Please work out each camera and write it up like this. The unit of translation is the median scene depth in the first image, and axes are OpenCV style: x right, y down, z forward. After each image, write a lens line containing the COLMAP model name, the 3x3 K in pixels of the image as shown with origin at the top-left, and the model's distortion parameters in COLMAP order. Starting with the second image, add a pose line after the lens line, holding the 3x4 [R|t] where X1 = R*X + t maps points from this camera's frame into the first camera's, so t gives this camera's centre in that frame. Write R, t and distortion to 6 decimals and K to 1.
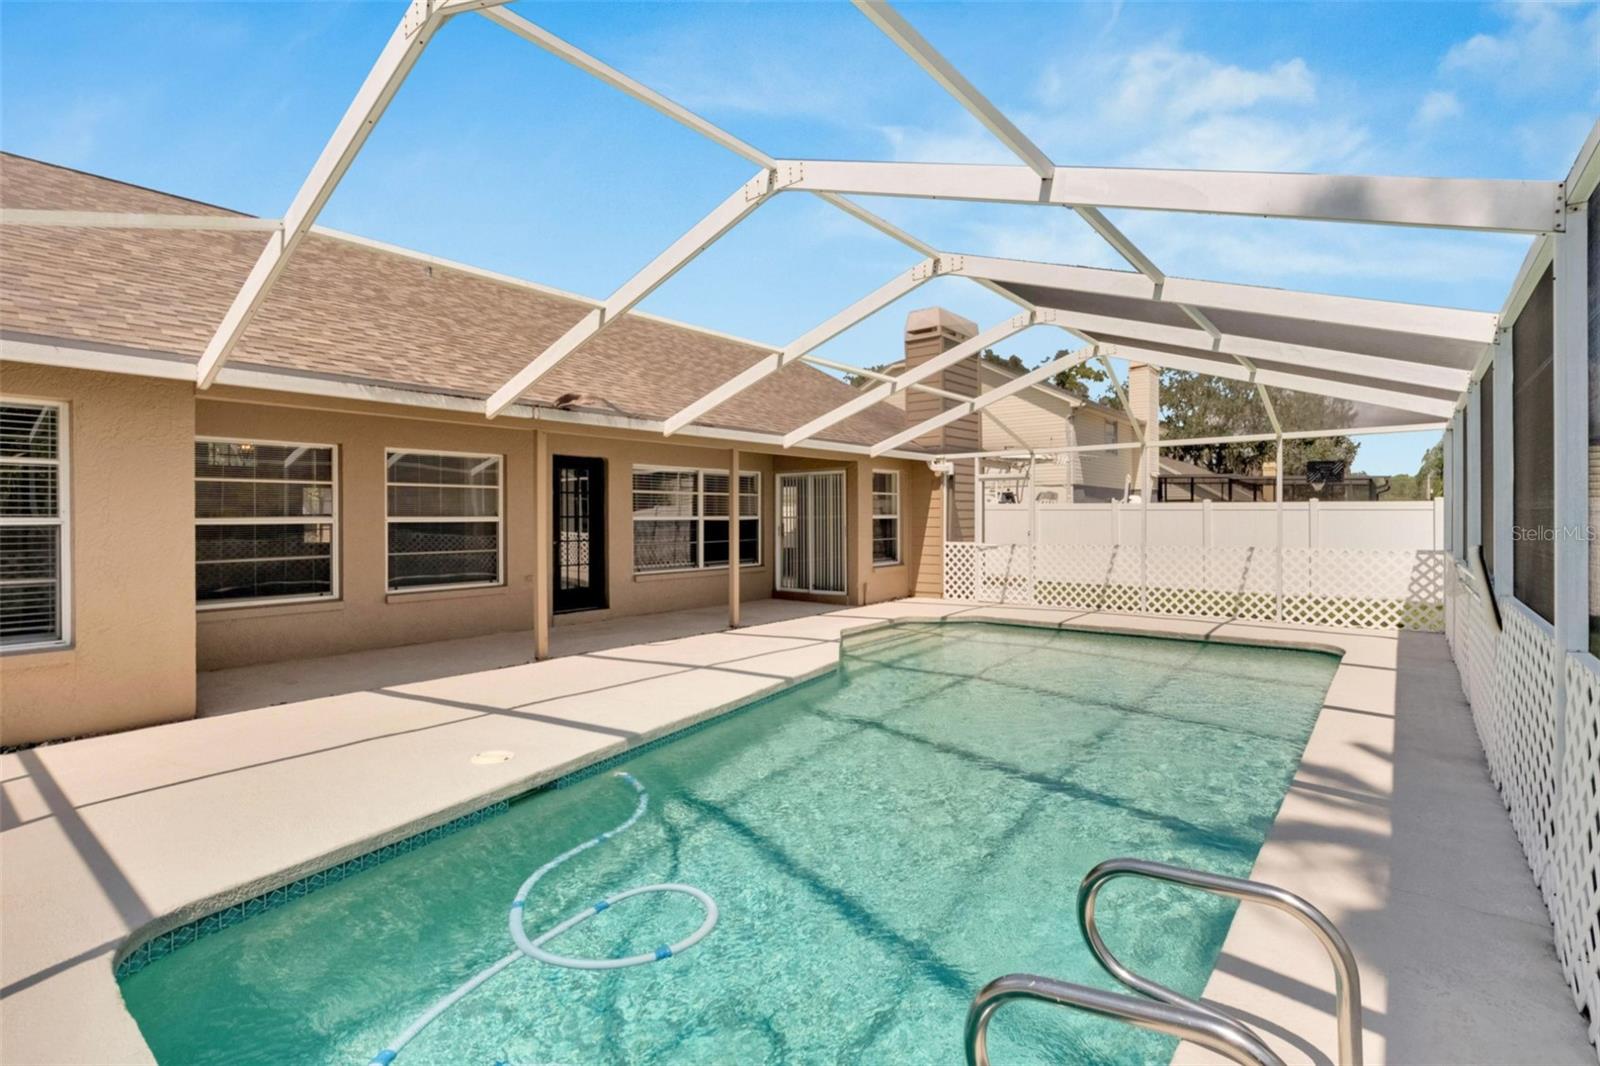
lens RADIAL K [[762.2, 0, 803.7], [0, 762.2, 527.8], [0, 0, 1]] dist [-0.012200, -0.000158]
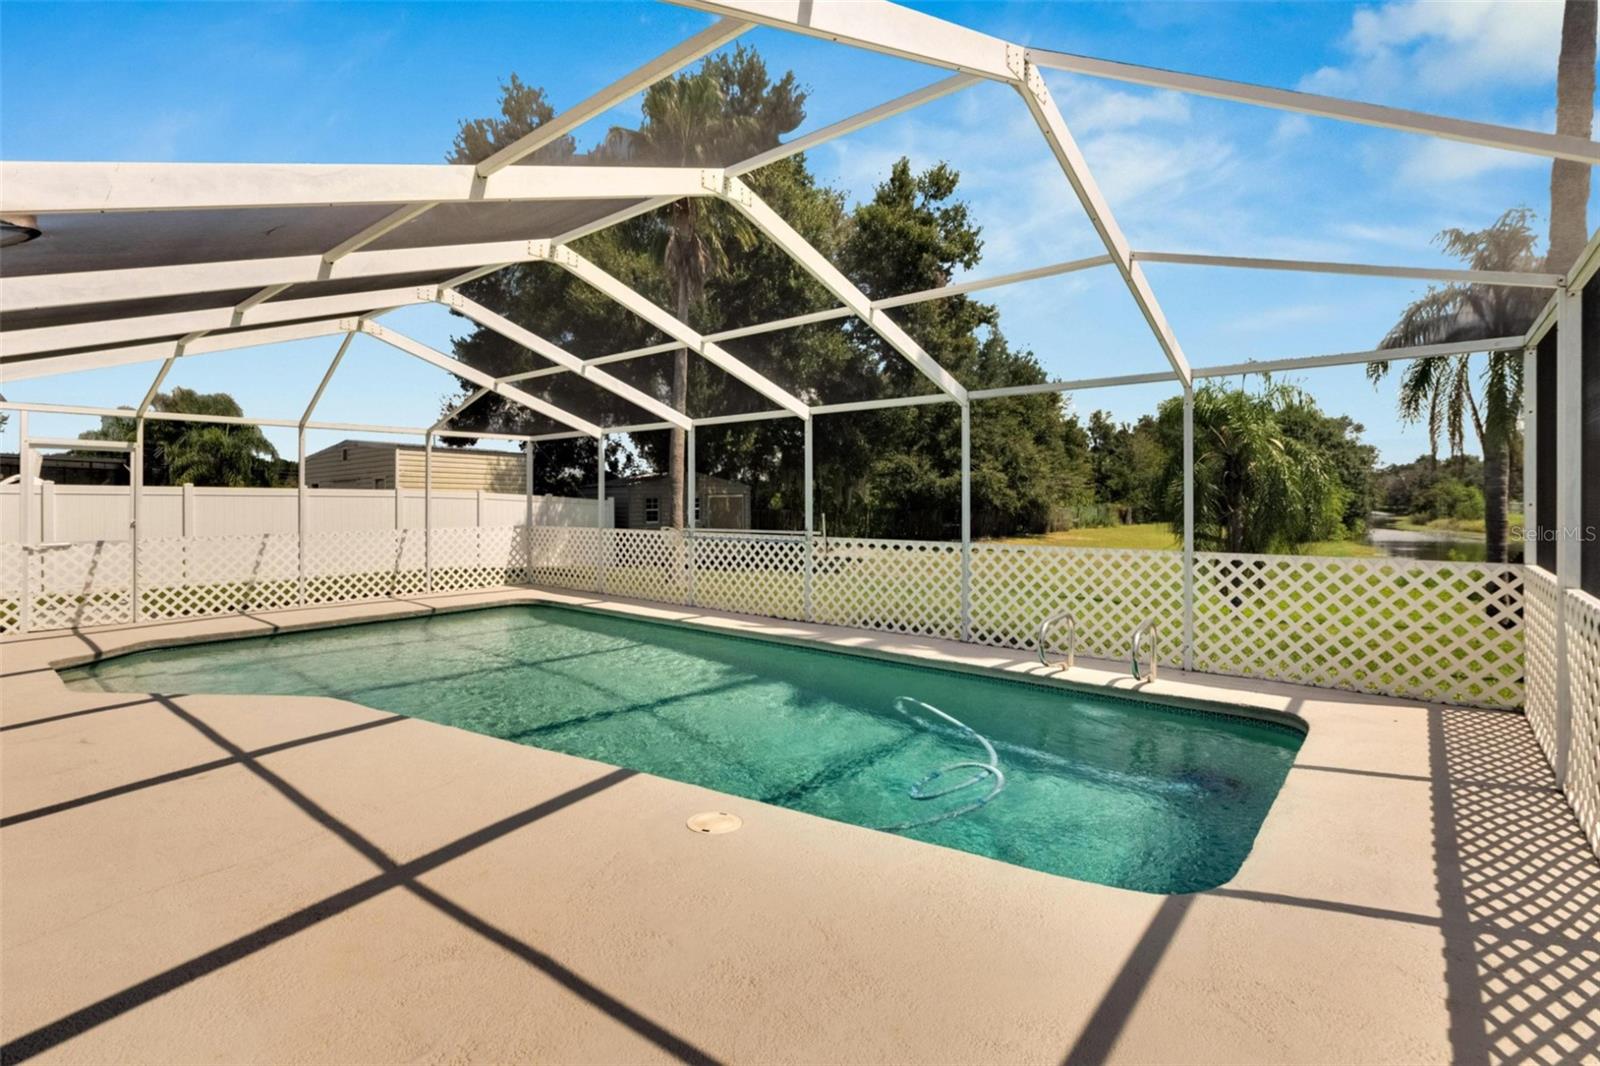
lens RADIAL K [[762.2, 0, 806.2], [0, 762.2, 534.8], [0, 0, 1]] dist [-0.012200, -0.000158]
pose [[-0.000978, -0.042747, 0.999085, -0.419870], [0.015355, 0.998968, 0.042757, -0.004153], [-0.999882, 0.015383, -0.000321, 0.334104]]
